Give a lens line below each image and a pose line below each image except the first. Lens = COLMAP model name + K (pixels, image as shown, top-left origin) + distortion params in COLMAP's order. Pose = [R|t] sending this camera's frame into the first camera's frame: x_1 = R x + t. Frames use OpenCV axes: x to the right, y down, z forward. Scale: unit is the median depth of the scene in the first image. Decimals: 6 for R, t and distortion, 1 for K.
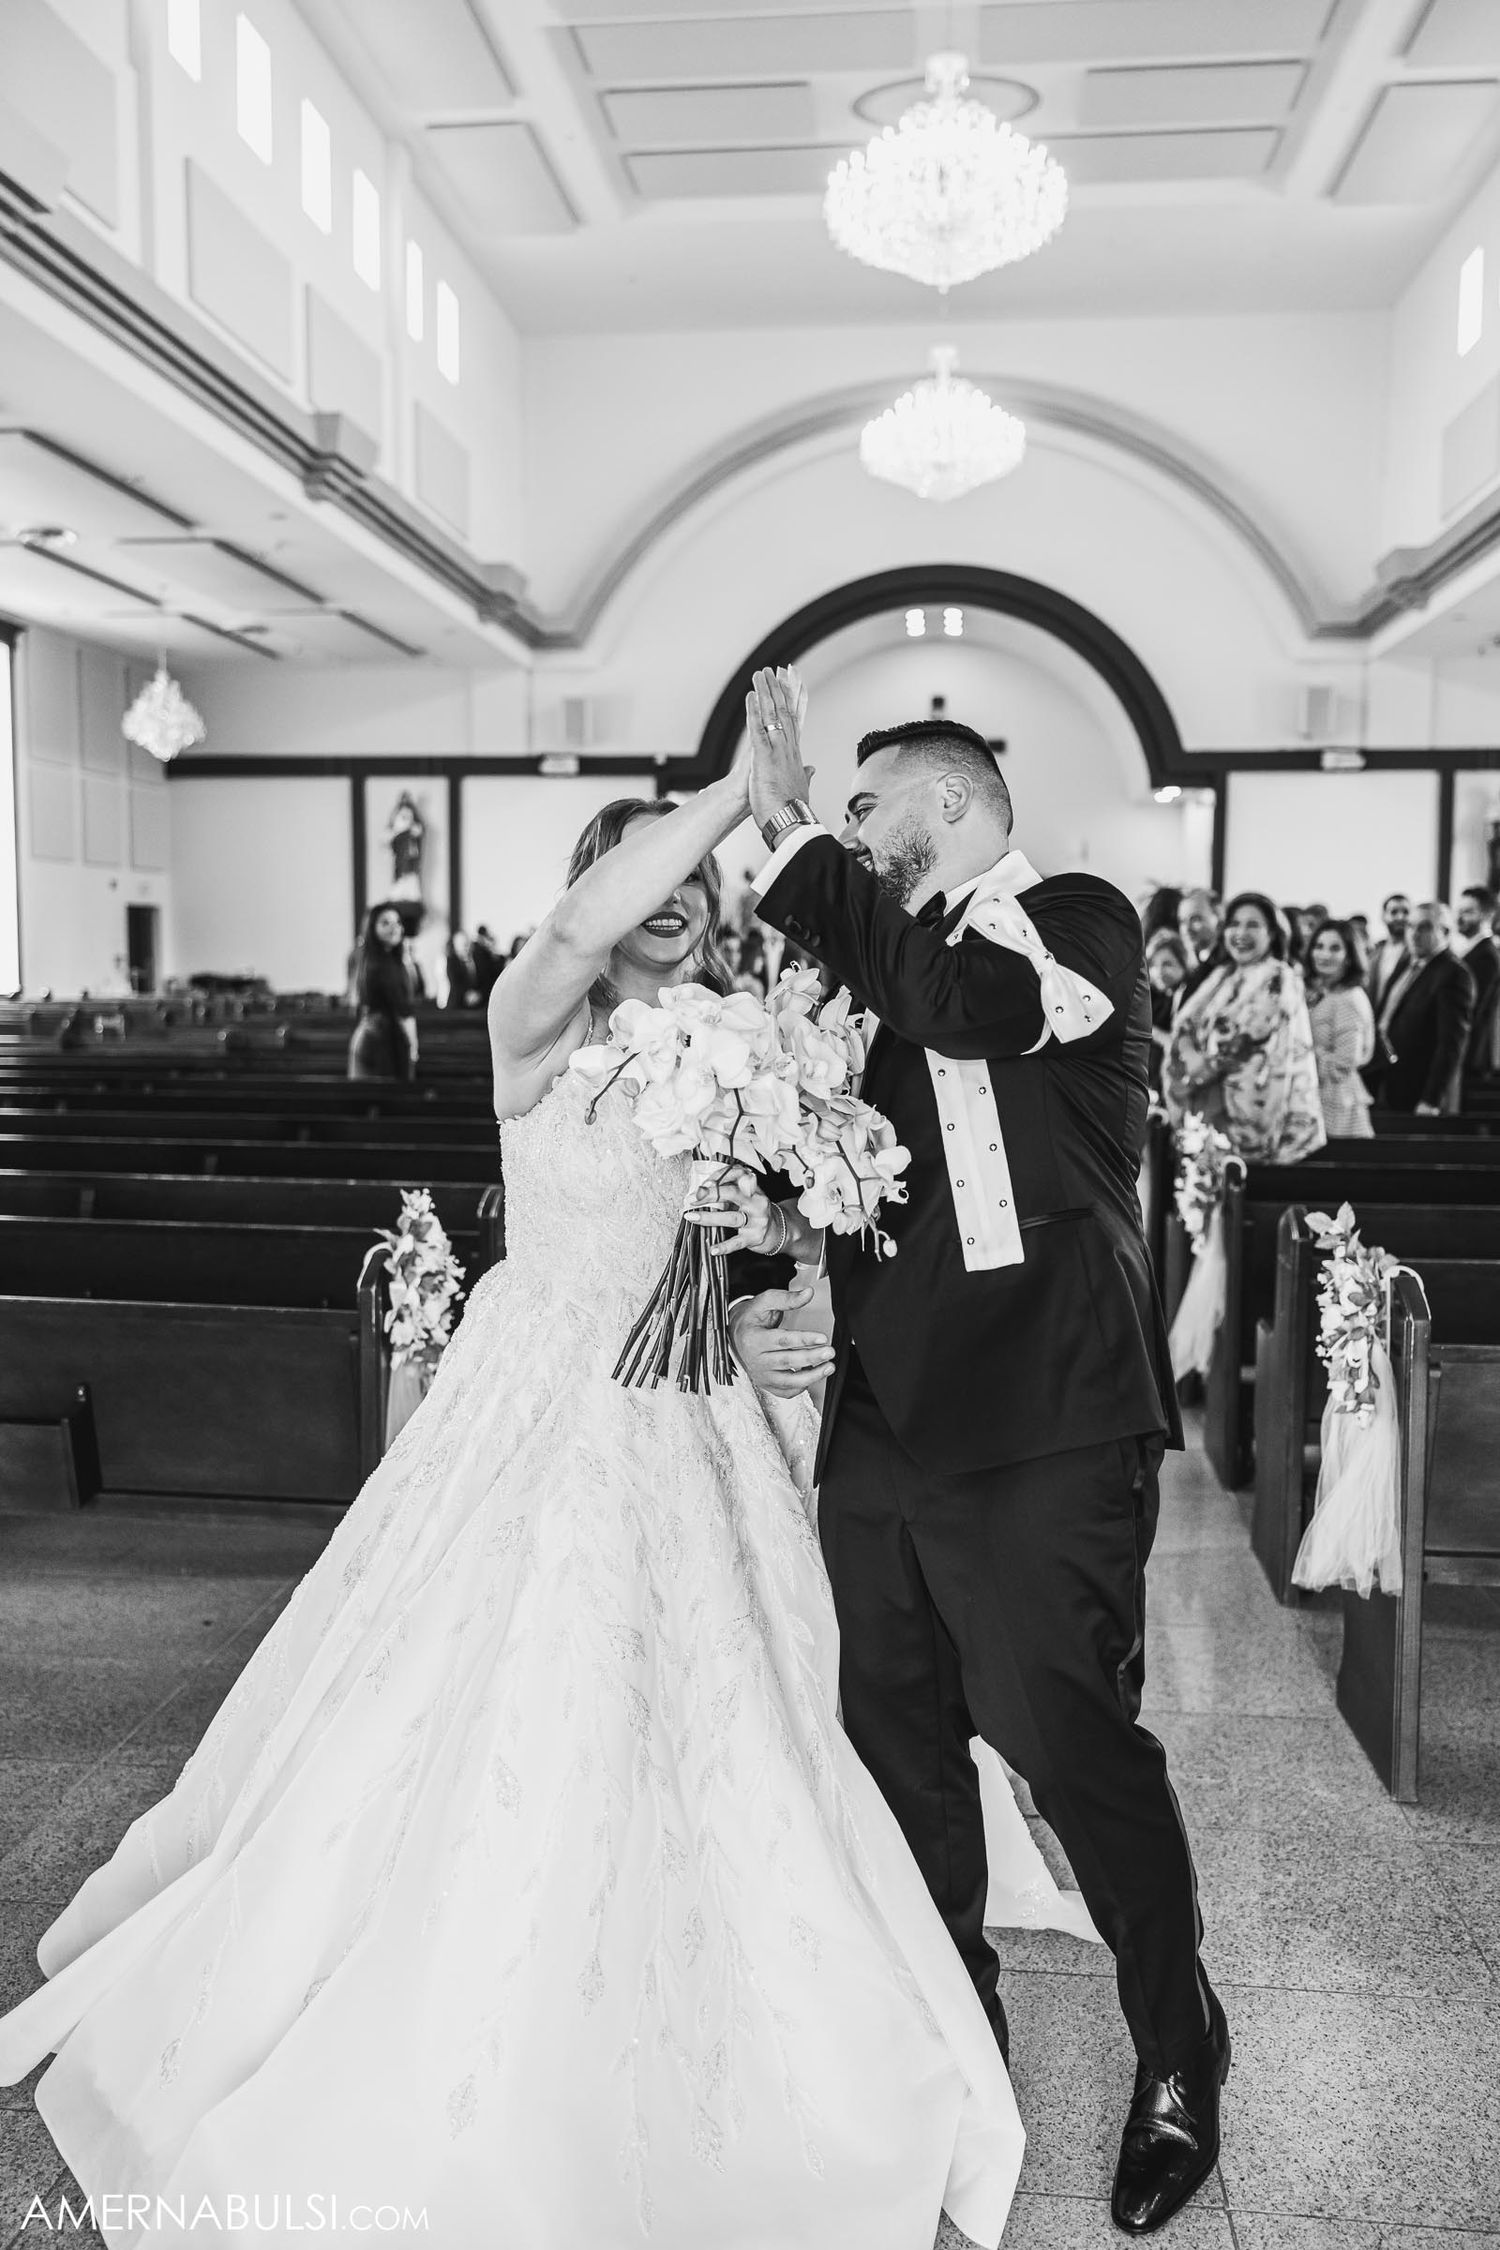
lens RADIAL K [[1760.5, 0, 747.4], [0, 1760.5, 1122.8], [0, 0, 1]] dist [0.026206, -0.008883]
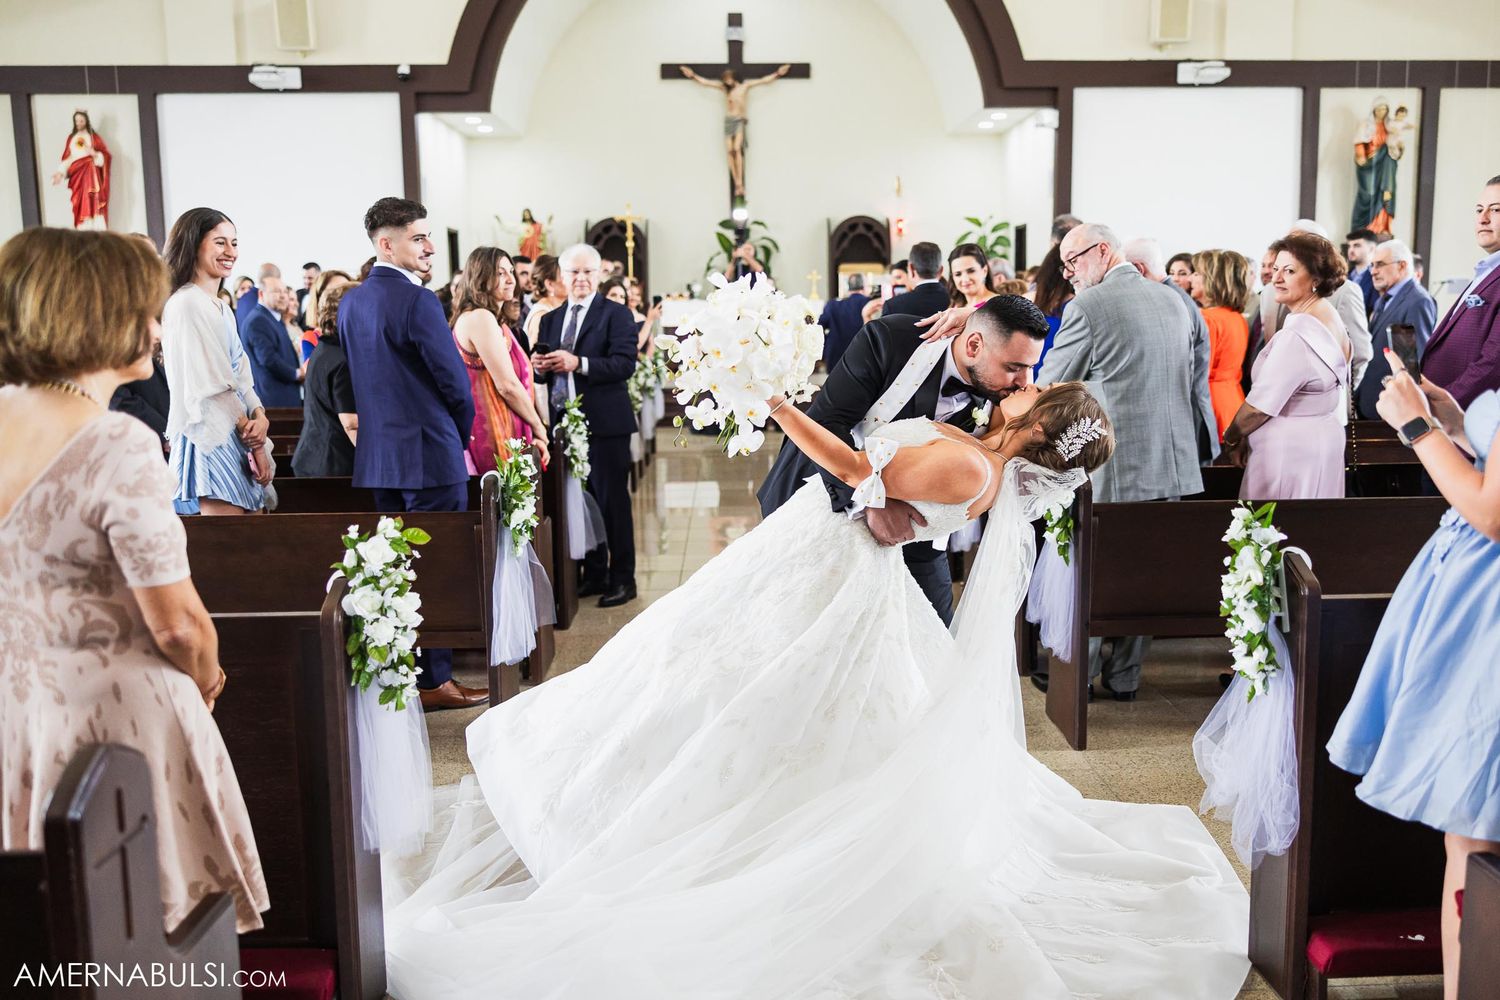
lens RADIAL K [[1310.7, 0, 774.0], [0, 1310.7, 508.3], [0, 0, 1]] dist [-0.014790, 0.023348]
pose [[0.989624, -0.038801, 0.138342, 0.039179], [0.029706, 0.997296, 0.067219, -0.052133], [-0.140577, -0.062412, 0.988101, 0.487135]]
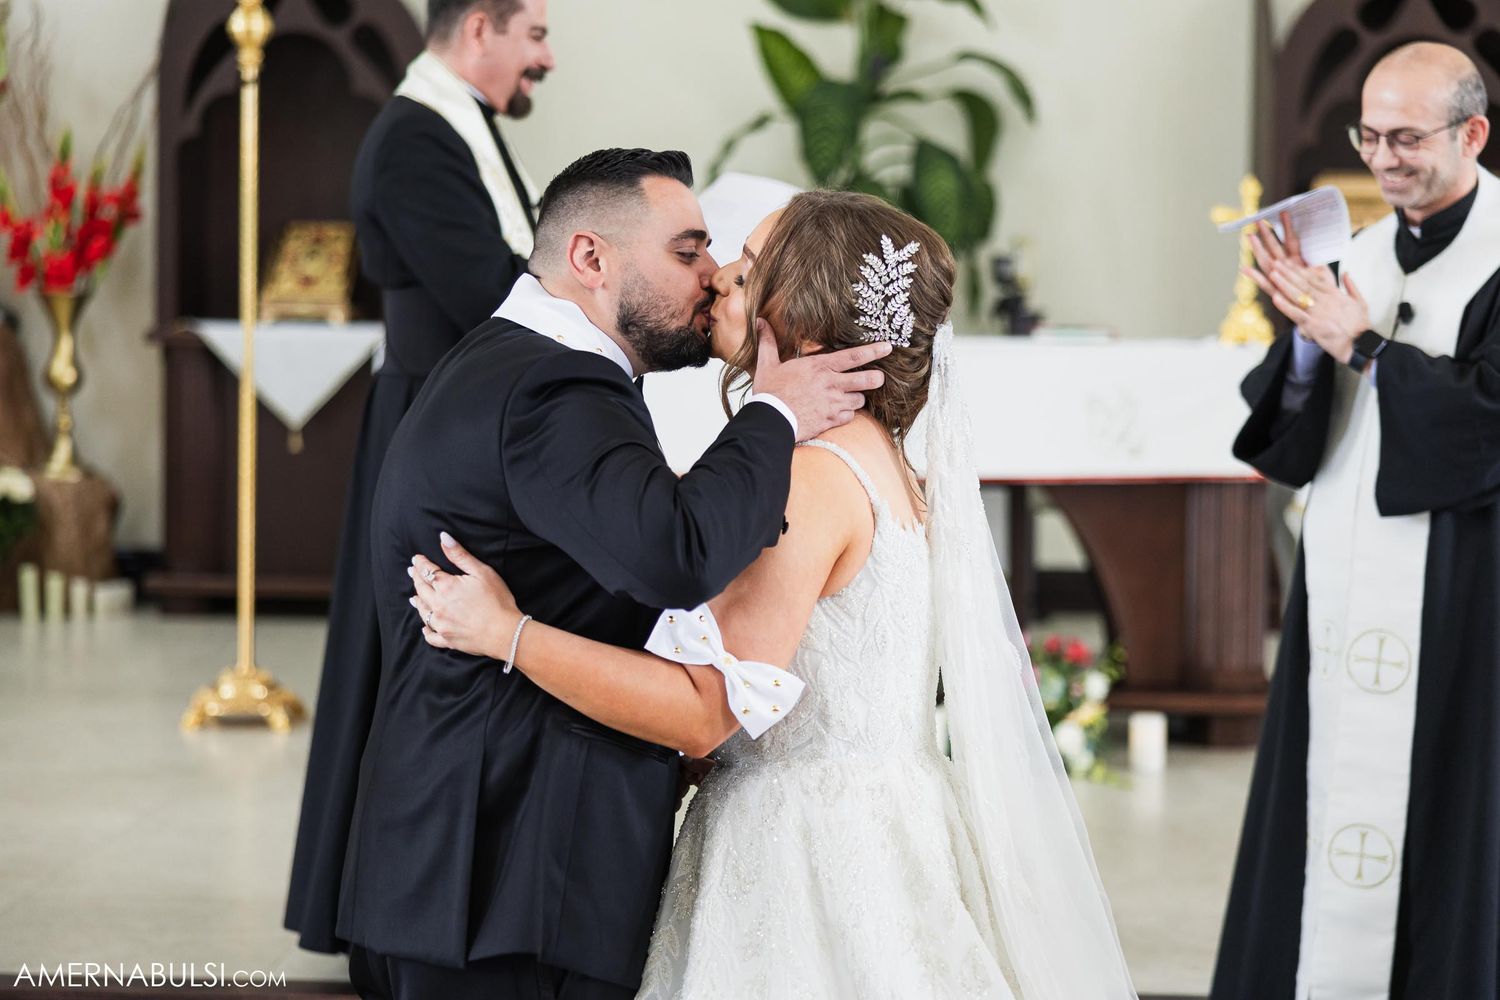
lens RADIAL K [[2810.8, 0, 748.8], [0, 2810.8, 496.7], [0, 0, 1]] dist [0.029510, 0.000000]
pose [[0.997835, -0.002527, 0.065714, 0.110896], [0.004601, 0.999496, -0.031421, -0.102617], [-0.065602, 0.031655, 0.997344, 1.030464]]
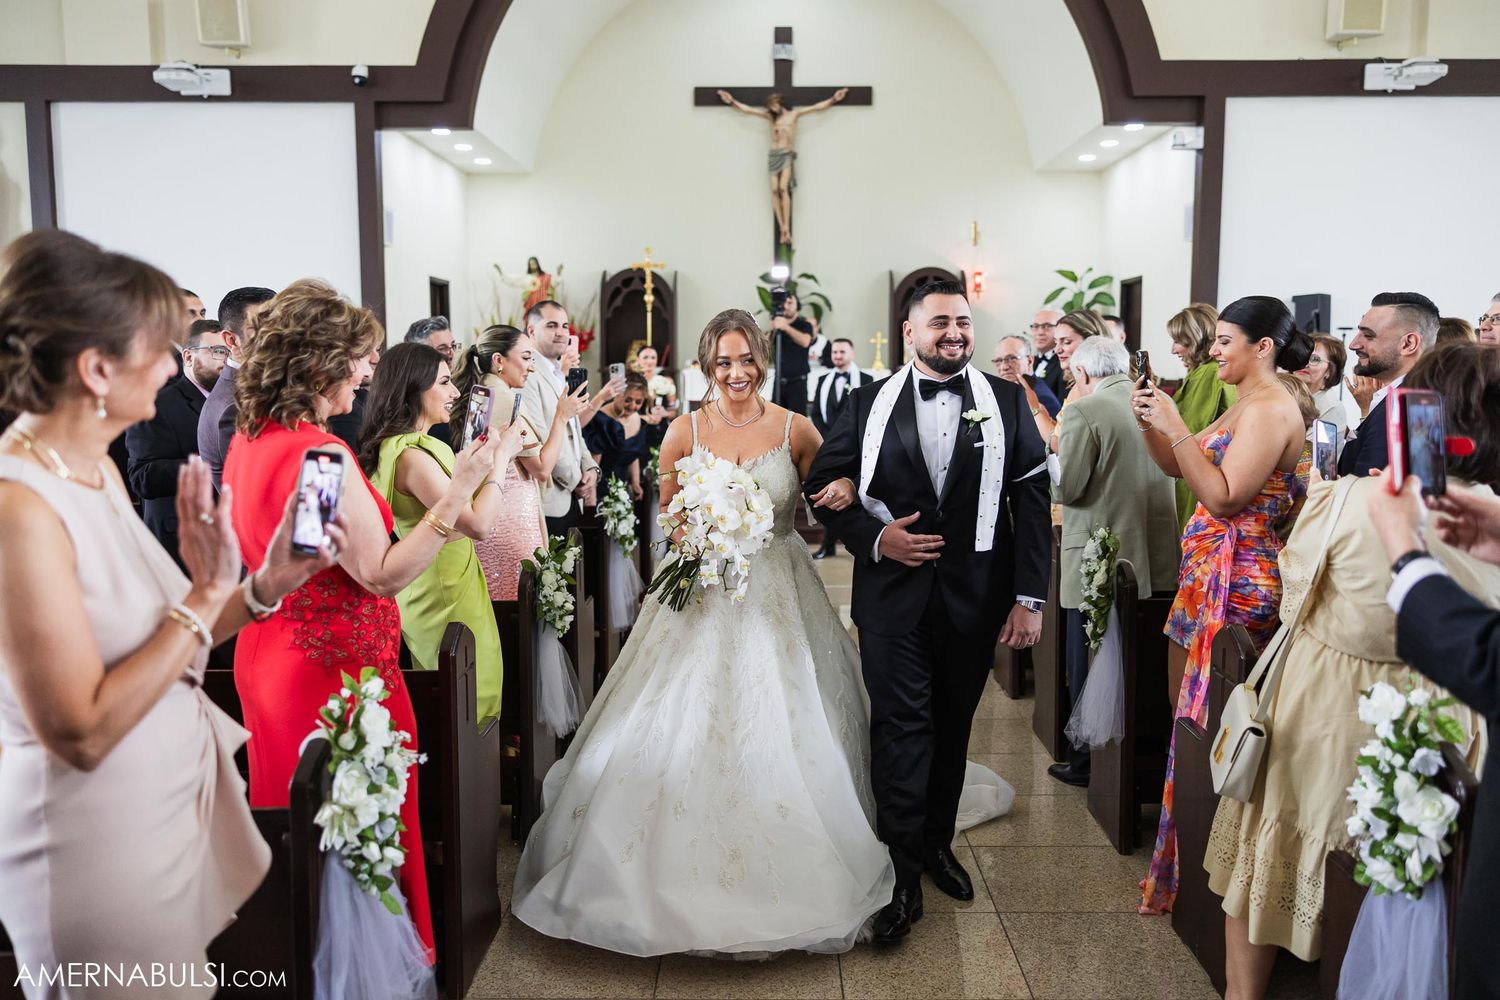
lens RADIAL K [[1173.6, 0, 759.8], [0, 1173.6, 492.7], [0, 0, 1]] dist [0.026206, -0.008883]
pose [[0.994949, -0.019508, 0.098471, 0.067438], [0.017580, 0.999637, 0.020404, -0.080197], [-0.098833, -0.018569, 0.994931, 0.747371]]
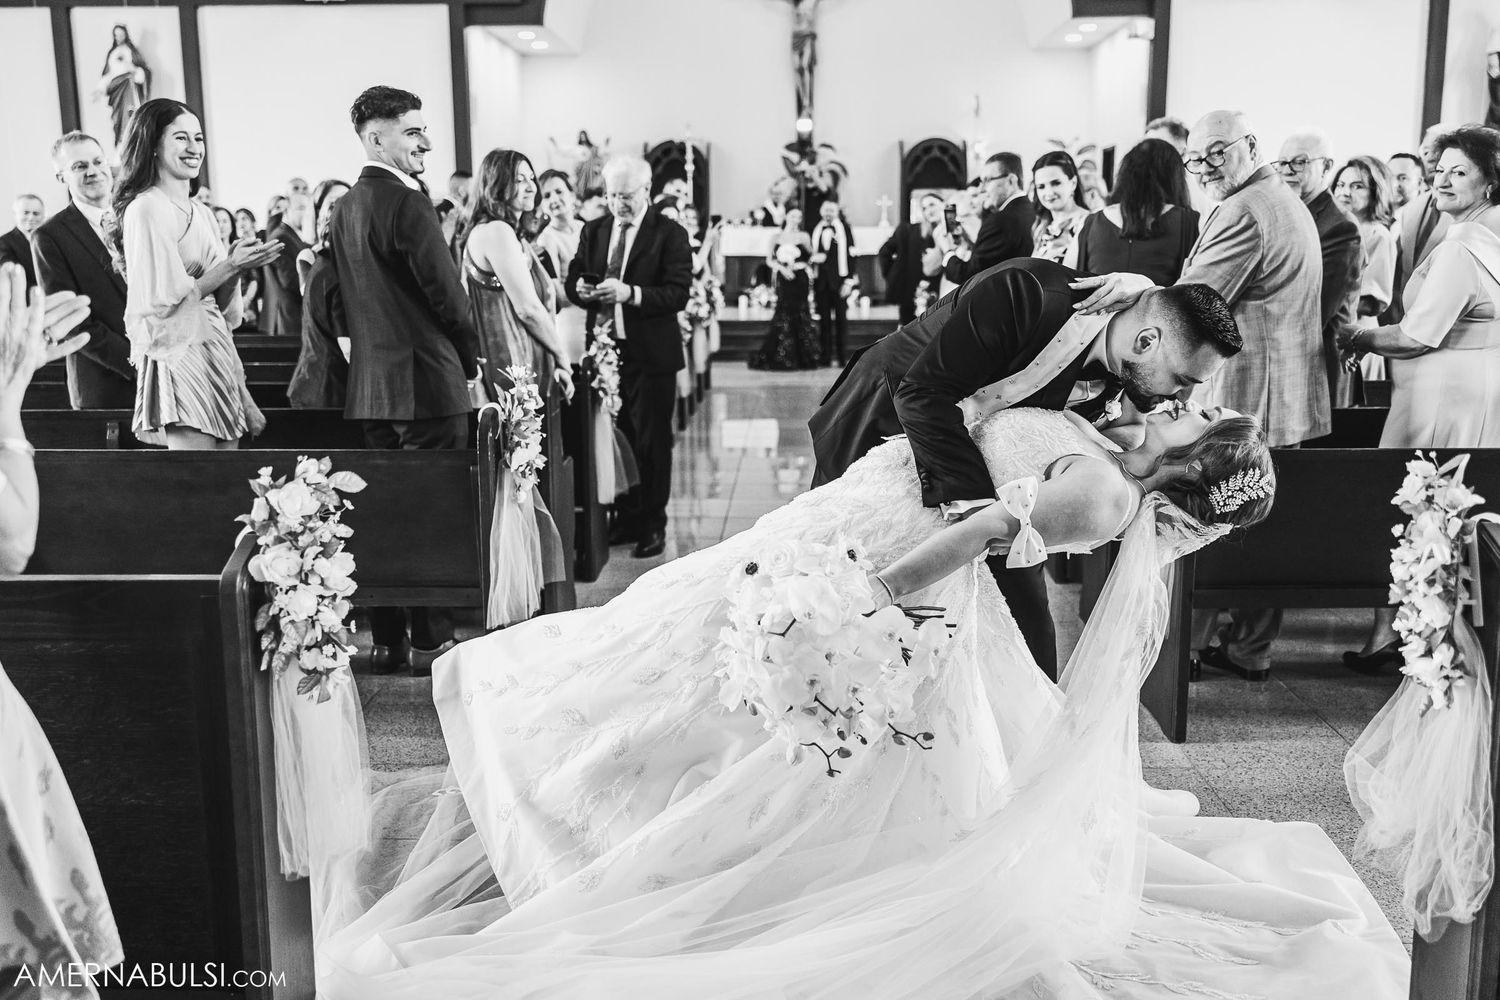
lens RADIAL K [[1342.5, 0, 756.9], [0, 1342.5, 488.4], [0, 0, 1]] dist [0.011746, 0.019637]
pose [[0.996842, -0.027445, 0.074522, 0.045690], [0.020242, 0.995200, 0.095749, -0.050705], [-0.076792, -0.093938, 0.992612, 0.511843]]
